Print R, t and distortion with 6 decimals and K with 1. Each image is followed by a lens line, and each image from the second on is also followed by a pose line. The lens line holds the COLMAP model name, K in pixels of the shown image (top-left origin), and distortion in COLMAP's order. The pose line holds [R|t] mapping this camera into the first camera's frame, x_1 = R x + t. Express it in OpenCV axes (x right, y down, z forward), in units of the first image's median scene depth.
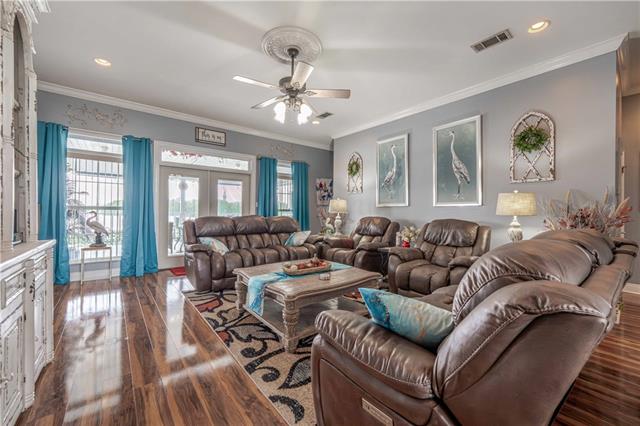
lens RADIAL K [[255.7, 0, 323.0], [0, 255.7, 211.4], [0, 0, 1]] dist [-0.001833, -0.000172]
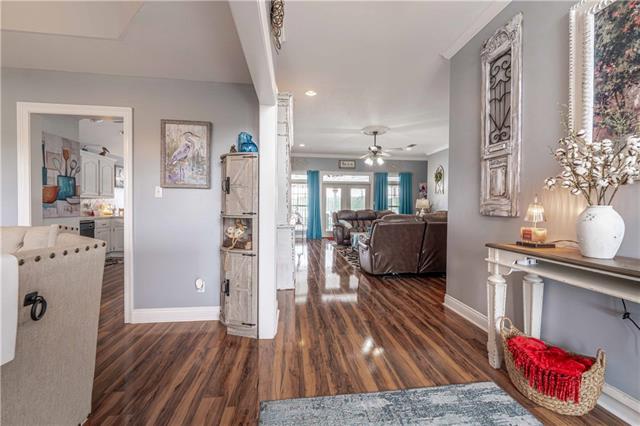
lens RADIAL K [[255.7, 0, 320.4], [0, 255.7, 210.7], [0, 0, 1]] dist [-0.001833, -0.000172]
pose [[0.842018, 0.004259, -0.539433, 0.358196], [0.003069, 0.999915, 0.012685, 0.000051], [0.539441, -0.012337, 0.841933, -0.581856]]
